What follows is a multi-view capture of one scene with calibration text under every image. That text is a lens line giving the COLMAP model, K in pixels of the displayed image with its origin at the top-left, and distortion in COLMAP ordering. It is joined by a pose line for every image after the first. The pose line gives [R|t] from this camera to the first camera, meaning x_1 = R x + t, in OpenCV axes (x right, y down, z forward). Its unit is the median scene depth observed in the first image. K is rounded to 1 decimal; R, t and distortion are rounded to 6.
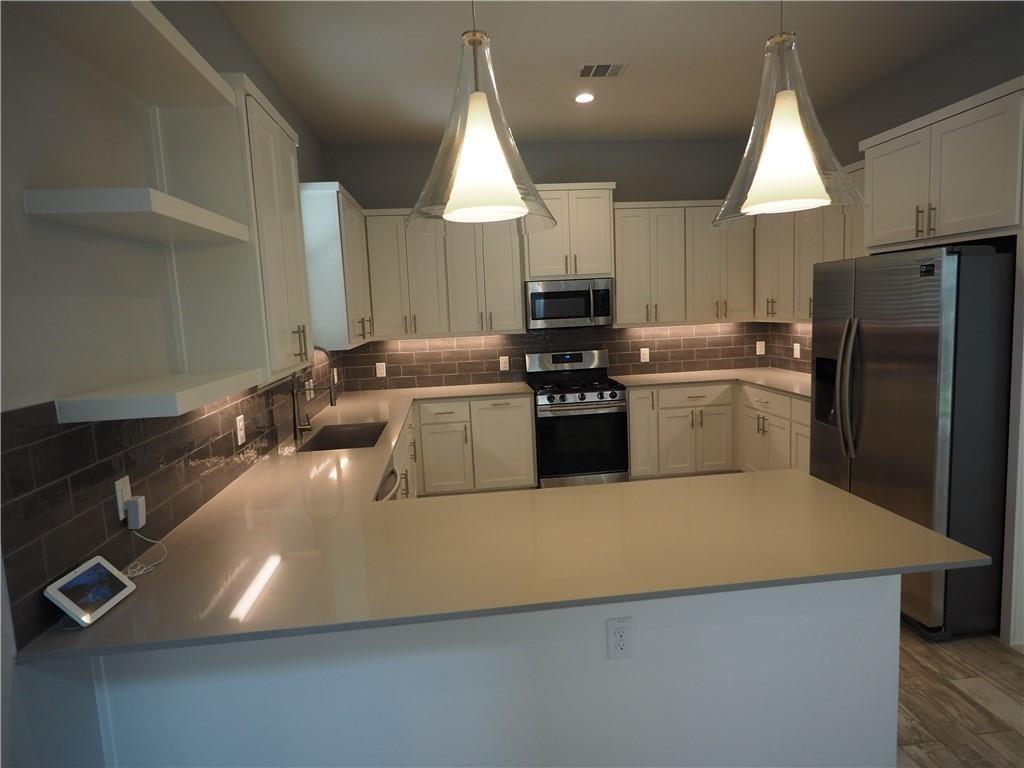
lens RADIAL K [[609.9, 0, 518.8], [0, 609.9, 378.1], [0, 0, 1]] dist [0.003375, -0.002722]
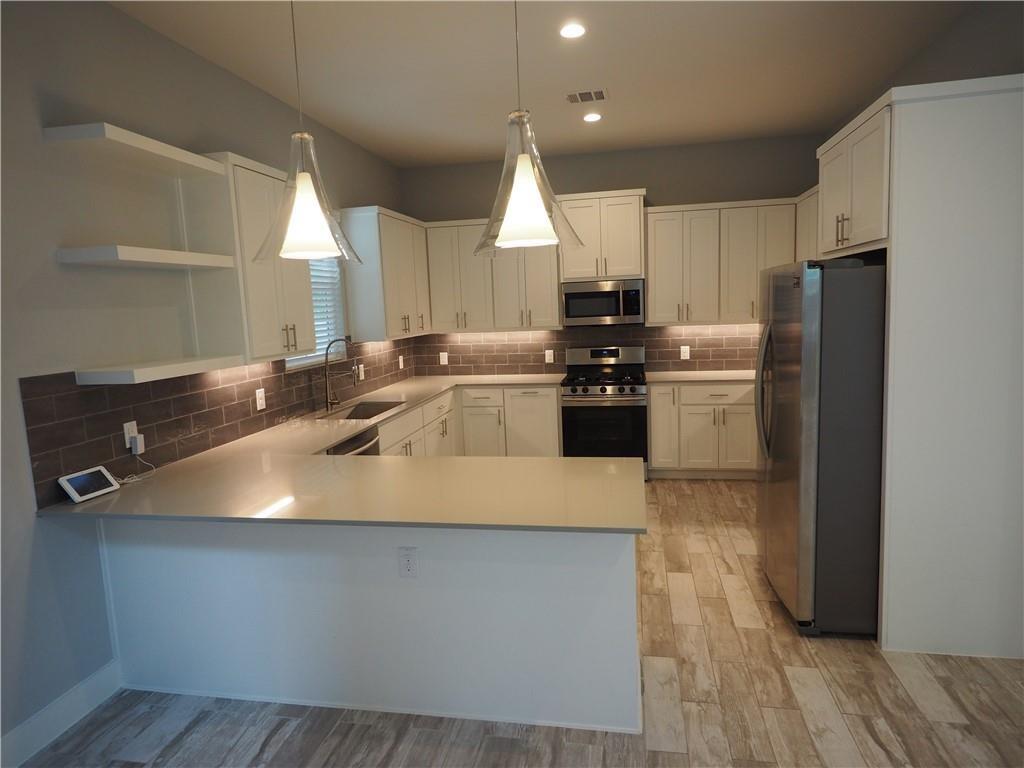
lens RADIAL K [[609.9, 0, 518.3], [0, 609.9, 376.8], [0, 0, 1]] dist [0.003375, -0.002722]
pose [[0.955376, 0.042251, -0.292355, 0.281315], [-0.037720, 0.999065, 0.021120, -0.009378], [0.292974, -0.009150, 0.956077, -0.081814]]
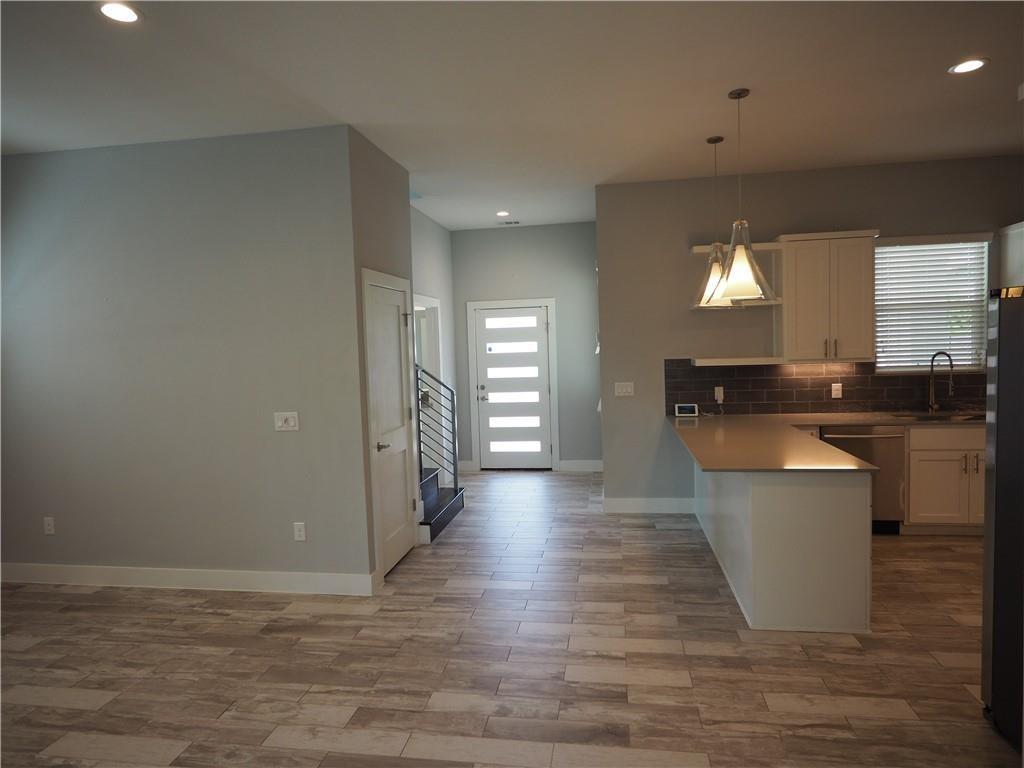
lens RADIAL K [[609.9, 0, 516.4], [0, 609.9, 381.1], [0, 0, 1]] dist [0.003375, -0.002722]
pose [[-0.266583, 0.115782, -0.956832, 0.946249], [-0.069502, 0.987864, 0.138900, -0.082253], [0.961303, 0.103530, -0.255301, 0.286869]]
